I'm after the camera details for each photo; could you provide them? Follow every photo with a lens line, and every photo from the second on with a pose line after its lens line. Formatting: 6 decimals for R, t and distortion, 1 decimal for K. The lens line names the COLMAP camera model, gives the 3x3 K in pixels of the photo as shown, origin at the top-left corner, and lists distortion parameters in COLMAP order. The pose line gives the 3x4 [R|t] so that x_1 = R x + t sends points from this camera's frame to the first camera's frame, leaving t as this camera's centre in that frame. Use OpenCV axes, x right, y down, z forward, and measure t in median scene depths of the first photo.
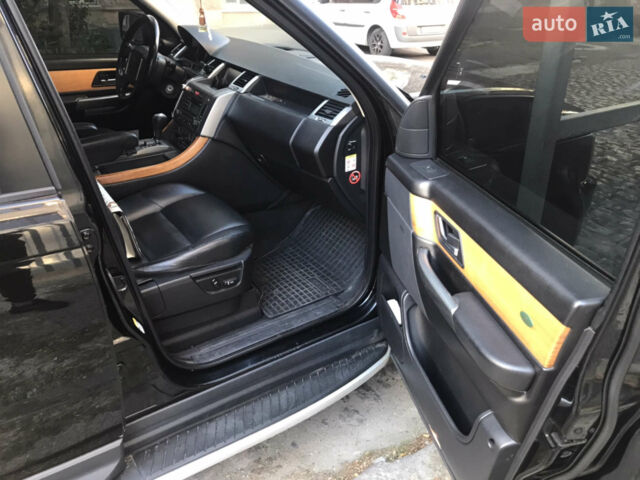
lens RADIAL K [[507.8, 0, 319.7], [0, 507.8, 252.3], [0, 0, 1]] dist [0.003820, 0.002561]
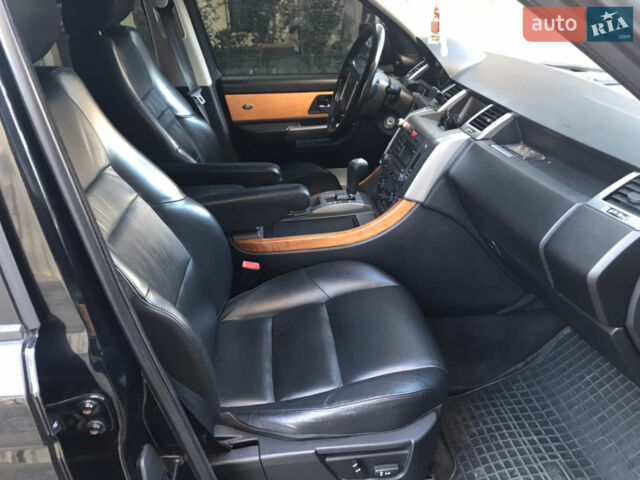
lens RADIAL K [[549.7, 0, 320.1], [0, 549.7, 251.2], [0, 0, 1]] dist [0.040602, 0.002655]
pose [[0.883453, 0.156612, -0.441570, -0.005040], [-0.183087, 0.982938, -0.017684, -0.127545], [0.431266, 0.096468, 0.897053, 0.313763]]
